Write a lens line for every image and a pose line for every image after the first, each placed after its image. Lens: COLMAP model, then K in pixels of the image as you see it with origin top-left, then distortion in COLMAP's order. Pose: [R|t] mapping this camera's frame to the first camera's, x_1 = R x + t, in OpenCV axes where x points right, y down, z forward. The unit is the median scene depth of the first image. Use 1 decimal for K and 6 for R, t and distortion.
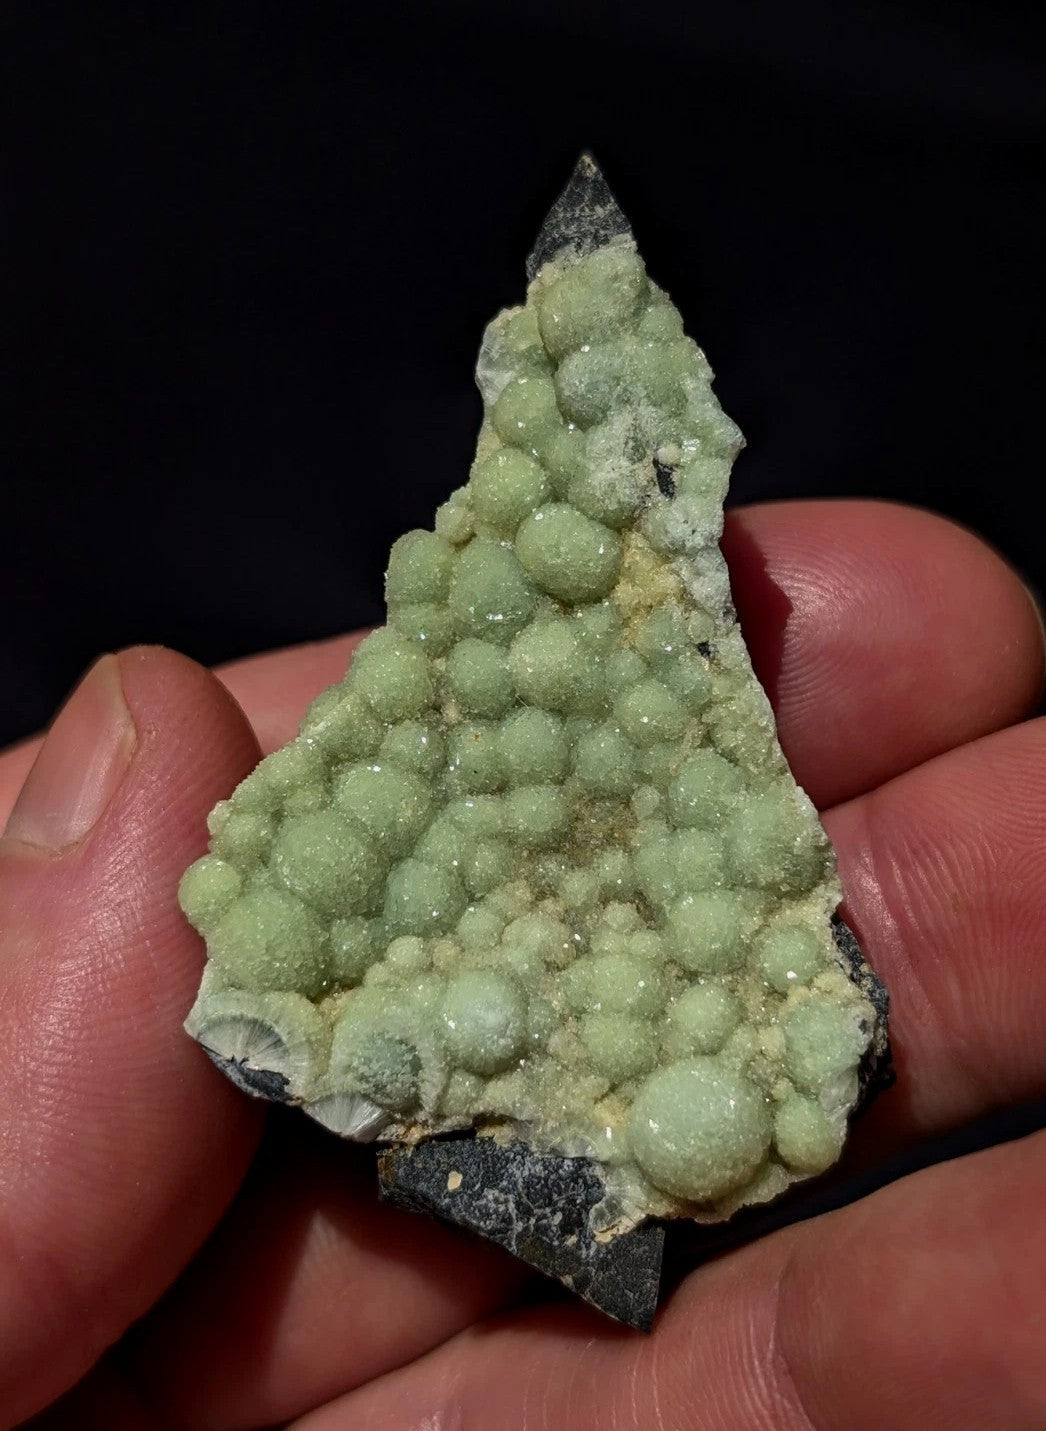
lens RADIAL K [[2672.2, 0, 509.2], [0, 2672.2, 673.7], [0, 0, 1]] dist [0.139759, 0.000000]
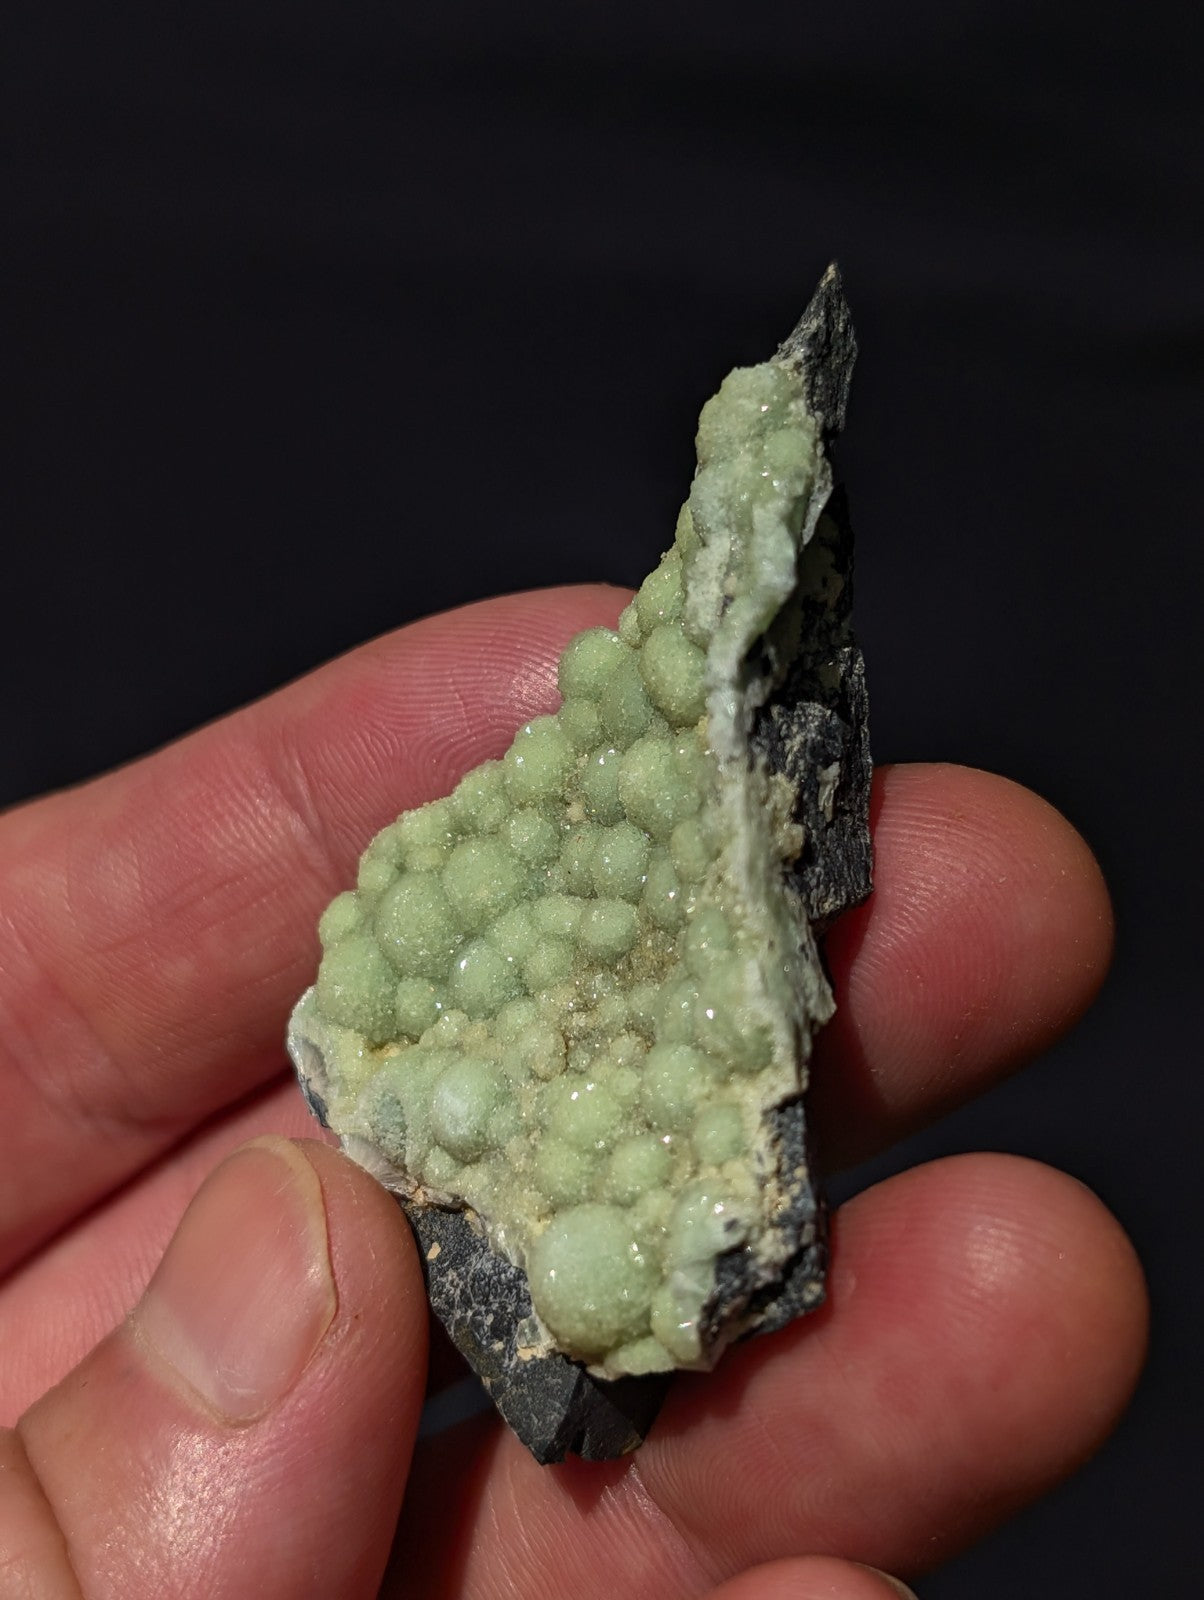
lens RADIAL K [[2704.2, 0, 556.2], [0, 2704.2, 779.5], [0, 0, 1]] dist [0.144087, 0.000000]
pose [[0.703184, 0.195435, -0.683620, 0.684355], [-0.182408, 0.978889, 0.092219, -0.091819], [0.687211, 0.059851, 0.723988, 0.268372]]
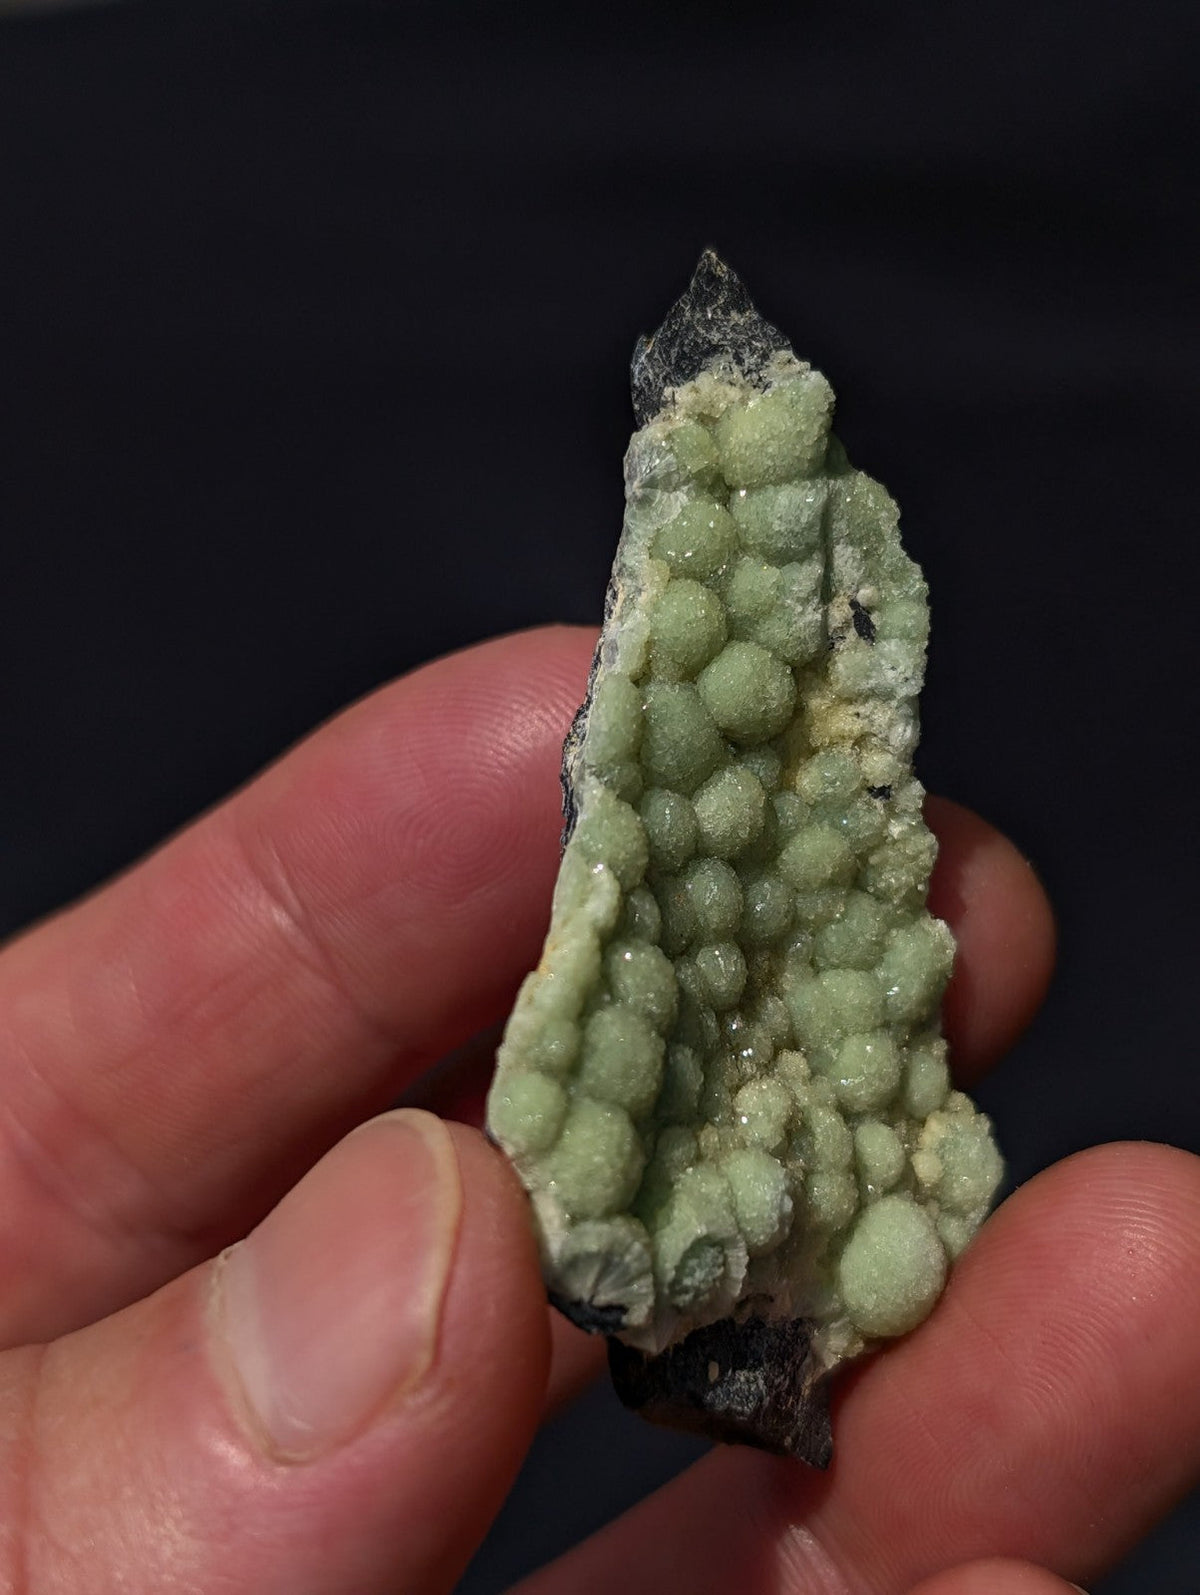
lens RADIAL K [[2695.8, 0, 598.9], [0, 2695.8, 793.8], [0, 0, 1]] dist [0.144087, 0.000000]
pose [[0.657422, -0.079606, 0.749306, -0.745199], [-0.032234, 0.990523, 0.133514, -0.138927], [-0.752833, -0.111928, 0.648625, 0.430387]]
